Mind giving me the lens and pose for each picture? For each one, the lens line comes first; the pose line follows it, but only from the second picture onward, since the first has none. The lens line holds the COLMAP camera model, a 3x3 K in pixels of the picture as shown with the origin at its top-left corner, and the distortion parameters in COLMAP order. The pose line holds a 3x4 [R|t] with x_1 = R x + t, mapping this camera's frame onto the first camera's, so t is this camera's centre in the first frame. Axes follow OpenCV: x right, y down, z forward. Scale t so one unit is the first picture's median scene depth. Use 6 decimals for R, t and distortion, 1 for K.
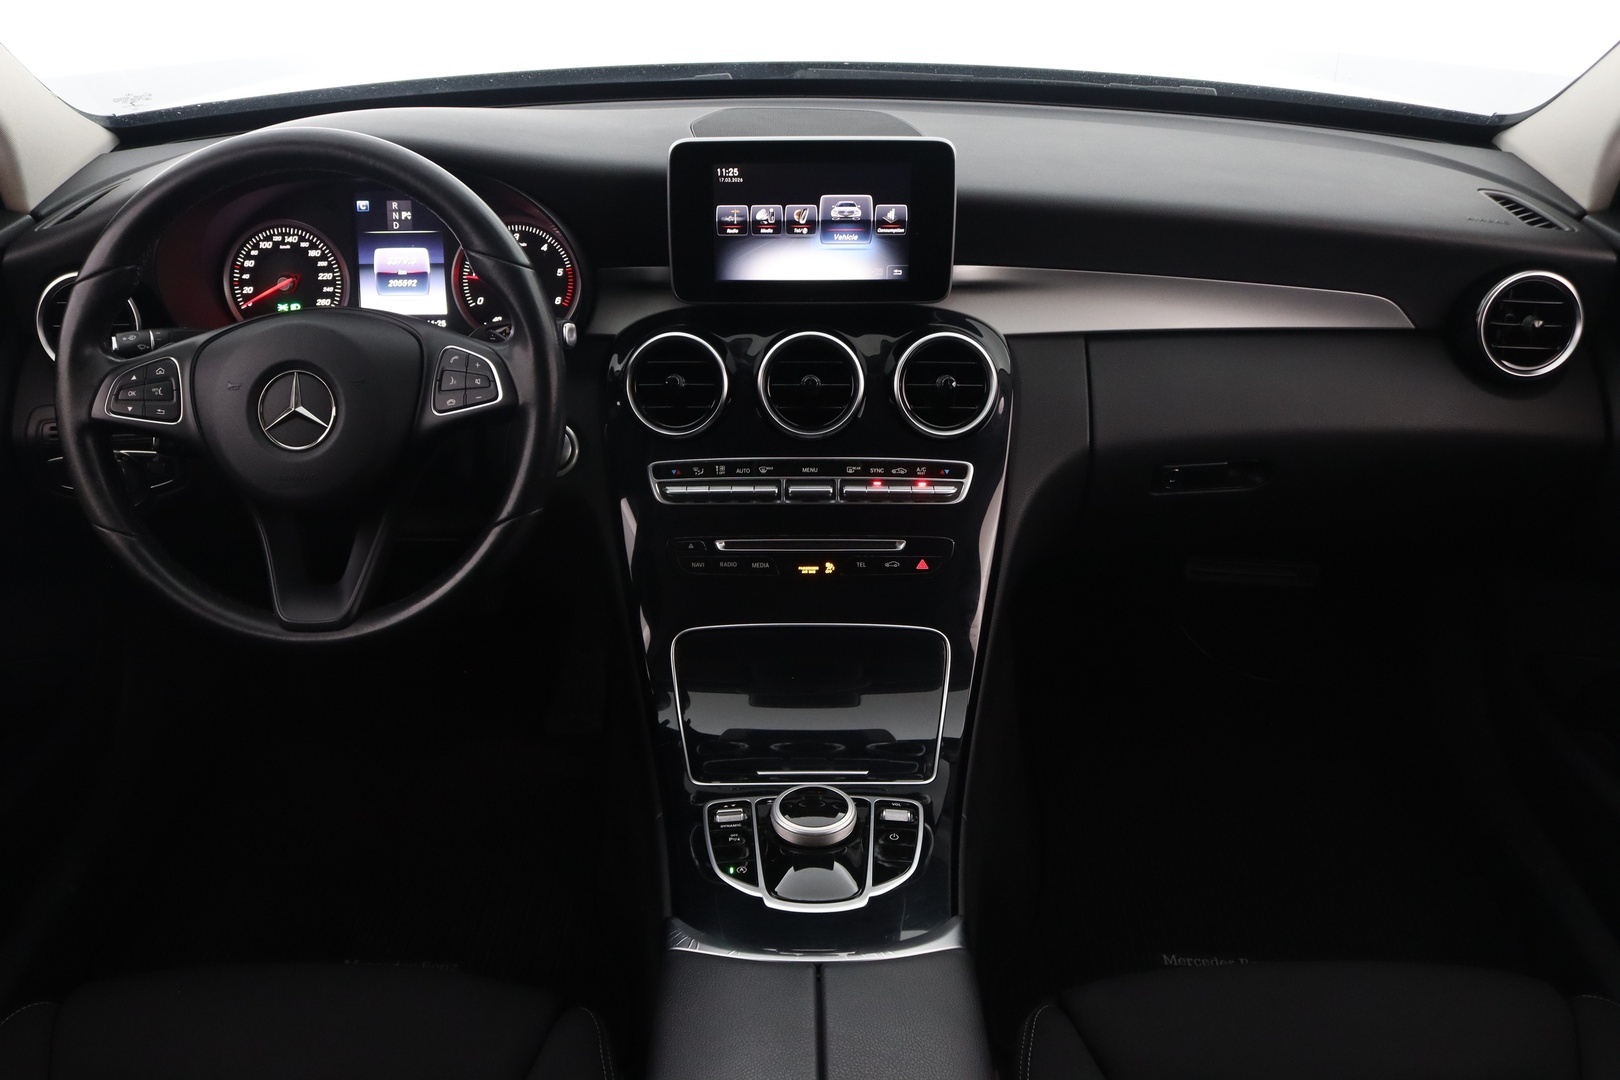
lens RADIAL K [[1521.6, 0, 810.0], [0, 1521.6, 540.0], [0, 0, 1]] dist [-0.119669, 0.026397]
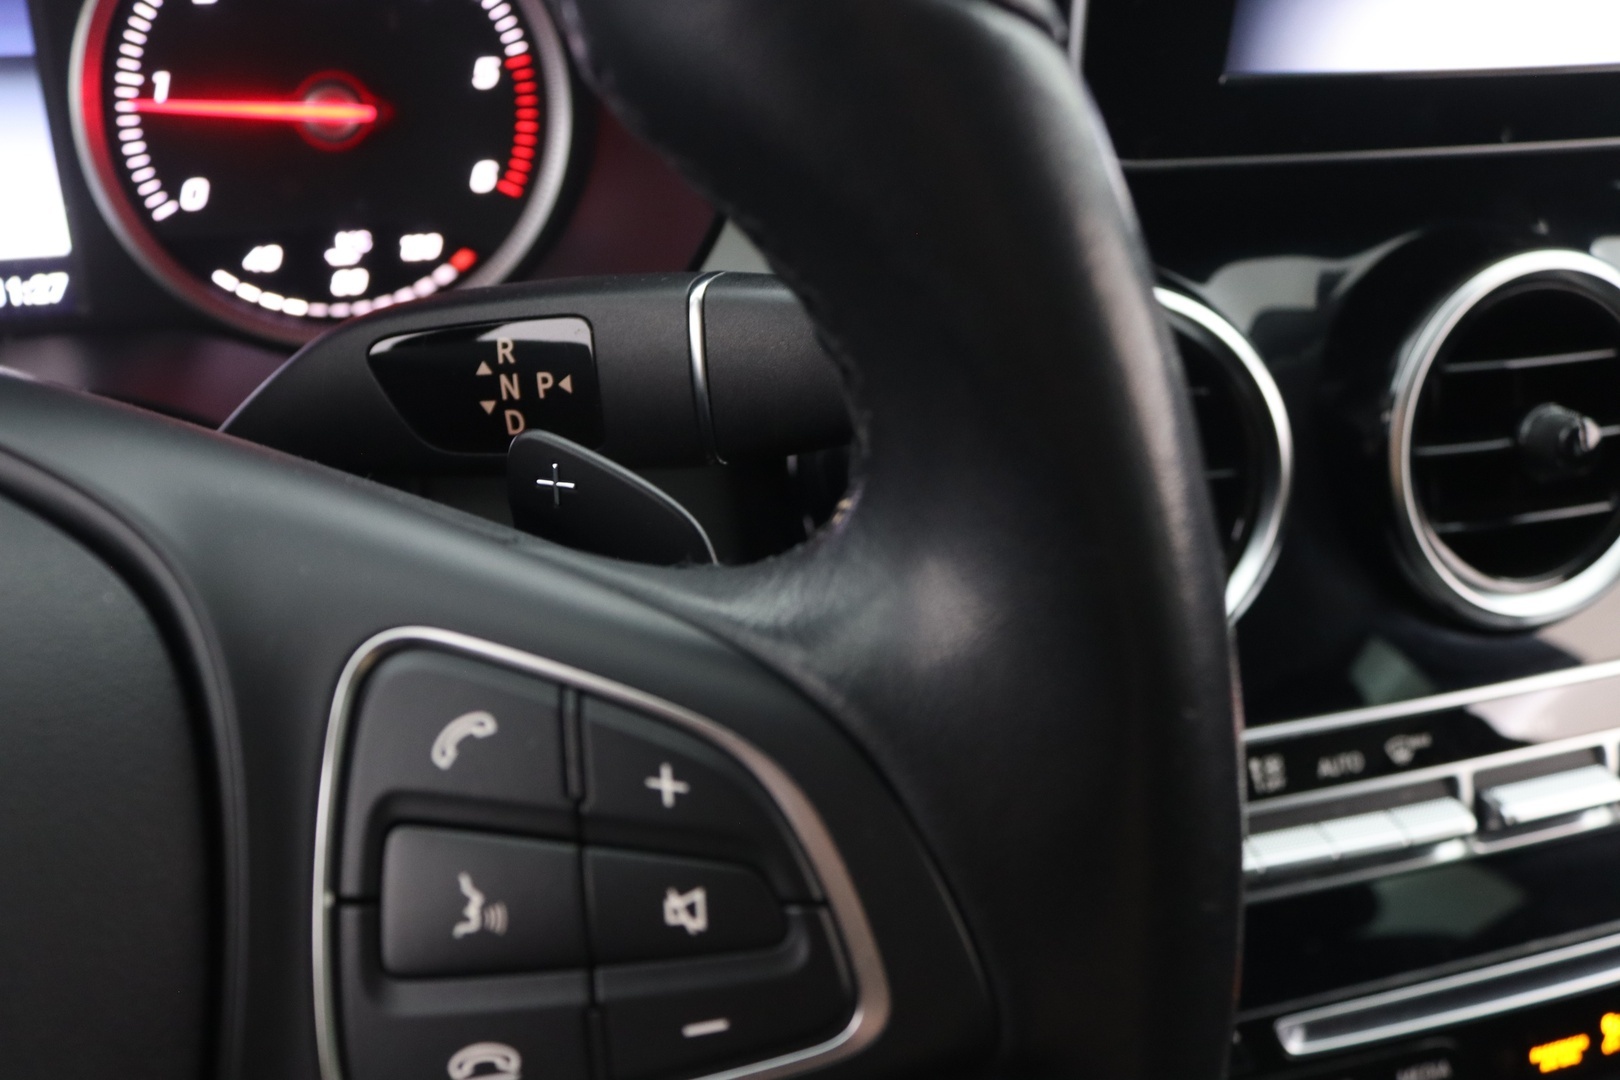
lens RADIAL K [[1502.9, 0, 810.0], [0, 1502.9, 540.0], [0, 0, 1]] dist [-0.057684, -0.003736]
pose [[0.955999, -0.122214, 0.266700, -0.206729], [0.090685, 0.987680, 0.127533, -0.130931], [-0.279000, -0.097736, 0.955304, 0.766527]]
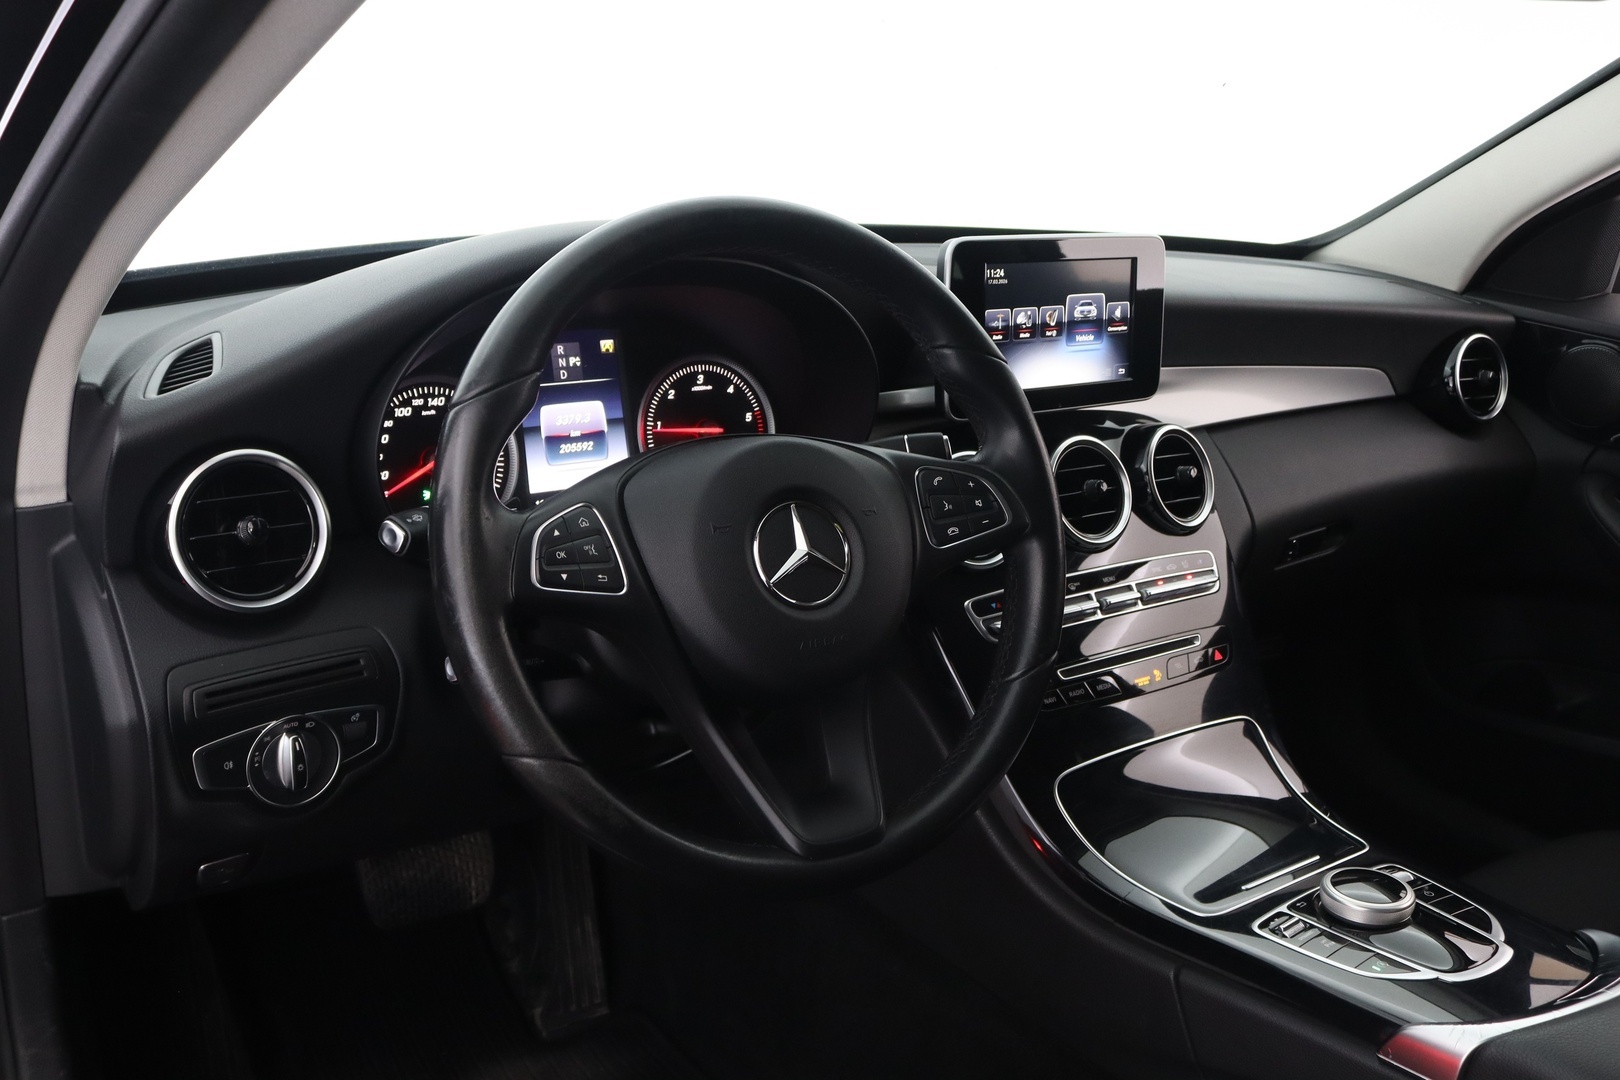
lens RADIAL K [[1521.6, 0, 810.0], [0, 1521.6, 540.0], [0, 0, 1]] dist [-0.119669, 0.026397]
pose [[0.818228, -0.131856, 0.559568, -0.668810], [0.236802, 0.964236, -0.119052, -0.001809], [-0.523858, 0.229918, 0.820189, 0.324244]]
